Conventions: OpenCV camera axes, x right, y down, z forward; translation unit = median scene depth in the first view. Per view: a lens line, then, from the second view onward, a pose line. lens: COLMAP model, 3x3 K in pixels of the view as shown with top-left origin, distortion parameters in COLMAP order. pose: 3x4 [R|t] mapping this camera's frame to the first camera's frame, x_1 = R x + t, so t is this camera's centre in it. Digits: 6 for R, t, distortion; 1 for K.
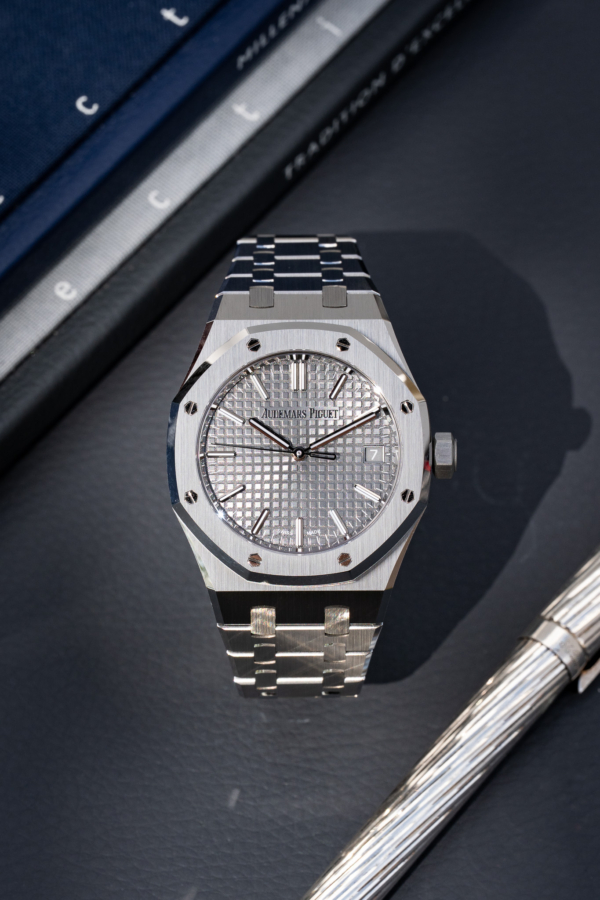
lens RADIAL K [[5560.9, 0, 278.1], [0, 5560.9, 487.7], [0, 0, 1]] dist [2.834958, 0.000000]
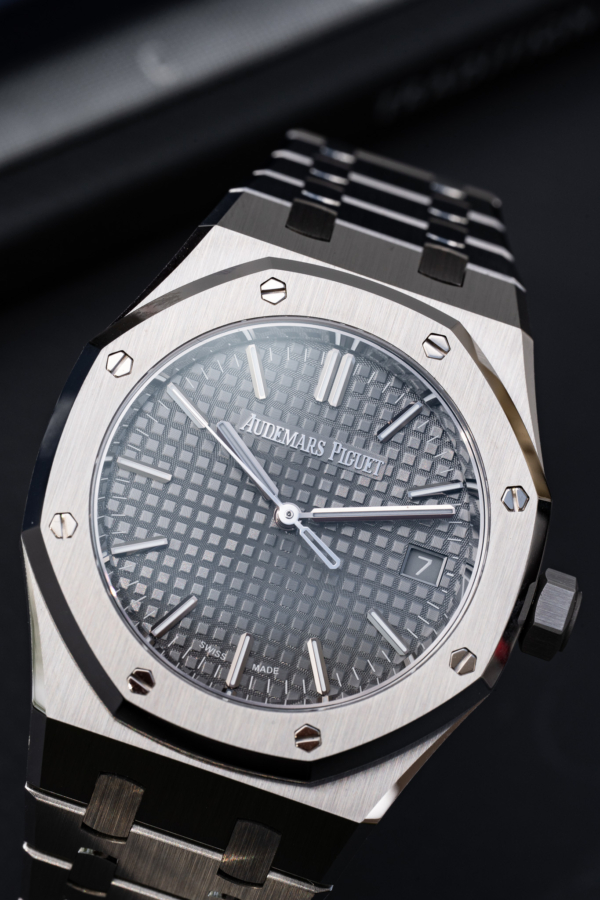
lens RADIAL K [[4982.9, 0, 274.5], [0, 4982.9, 477.3], [0, 0, 1]] dist [2.529630, 0.000000]
pose [[0.944945, 0.326575, 0.020682, -0.008200], [-0.323435, 0.941716, -0.092521, 0.033845], [-0.049692, 0.080737, 0.995496, 0.537816]]
